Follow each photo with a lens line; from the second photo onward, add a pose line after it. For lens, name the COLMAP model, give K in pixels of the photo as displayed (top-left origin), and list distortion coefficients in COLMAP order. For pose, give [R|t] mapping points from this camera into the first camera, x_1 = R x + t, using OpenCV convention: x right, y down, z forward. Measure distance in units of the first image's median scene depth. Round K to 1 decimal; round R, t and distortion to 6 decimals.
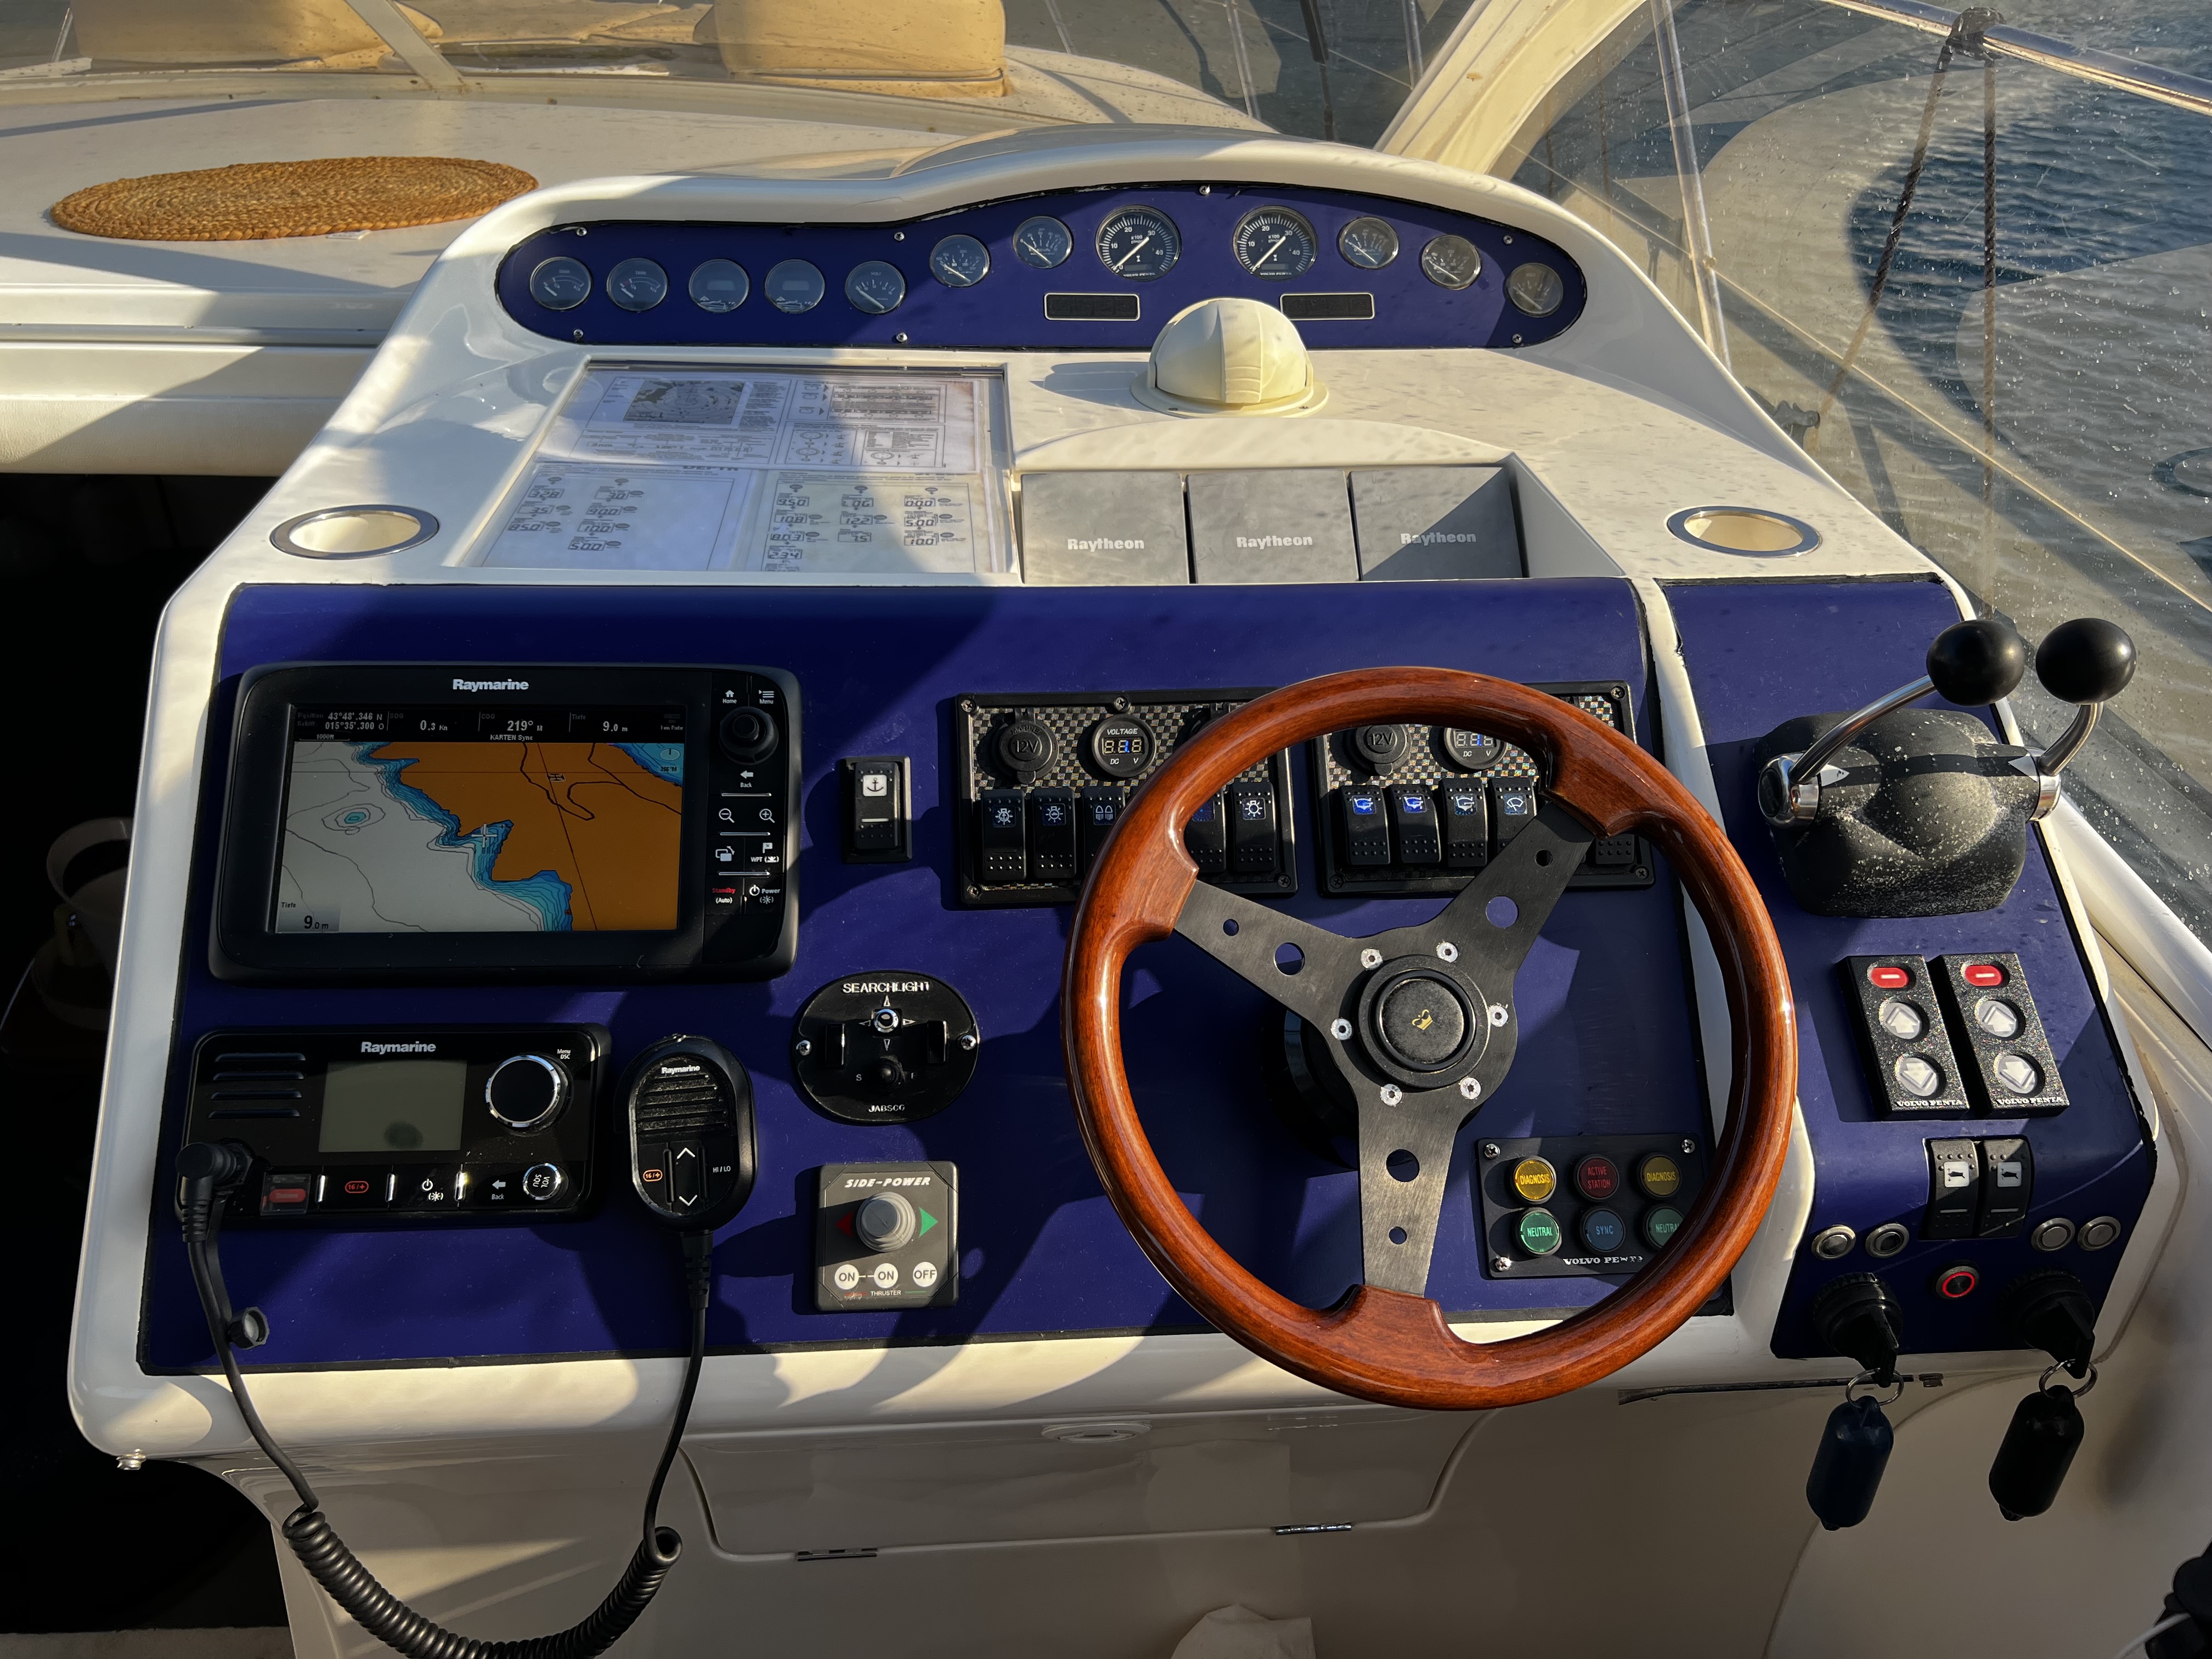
lens RADIAL K [[1695.0, 0, 1106.4], [0, 1695.0, 825.6], [0, 0, 1]] dist [0.024120, -0.028400]
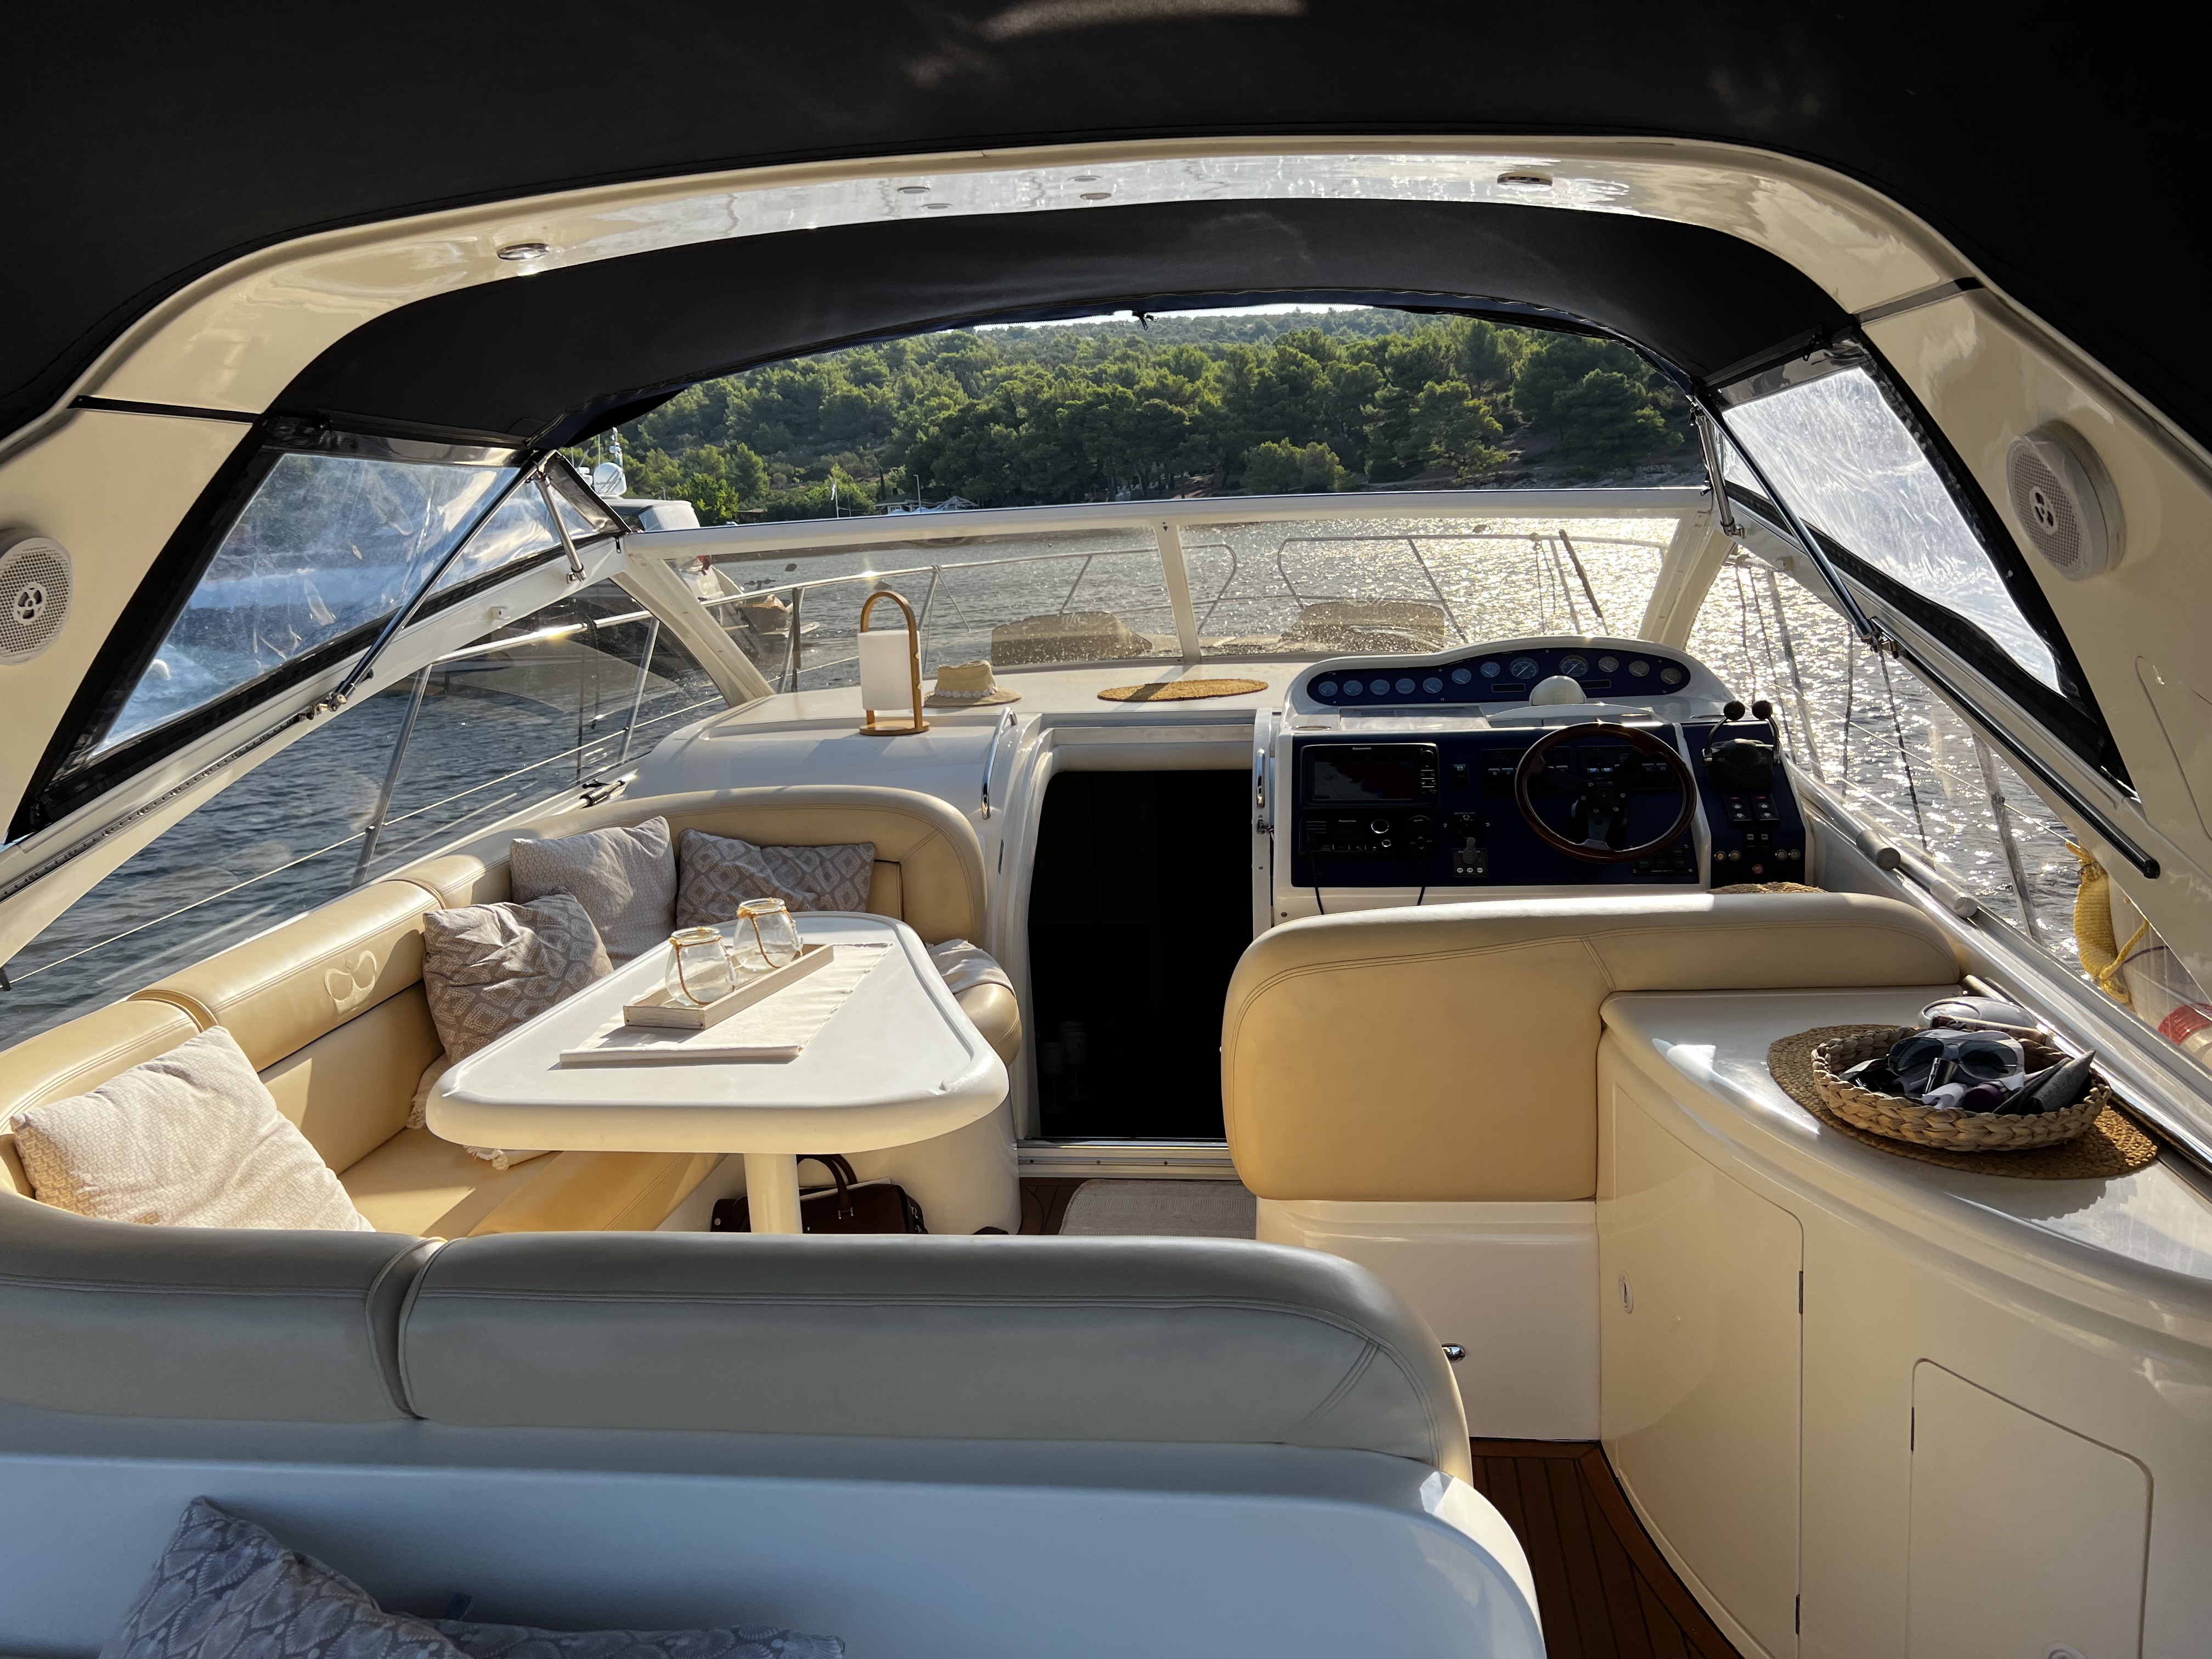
lens RADIAL K [[1695.0, 0, 1106.2], [0, 1695.0, 846.4], [0, 0, 1]] dist [0.024120, -0.028400]
pose [[0.975360, -0.030963, -0.218436, -0.085907], [-0.043653, 0.943442, -0.328650, 1.490187], [0.216257, 0.330087, 0.918844, -2.752066]]
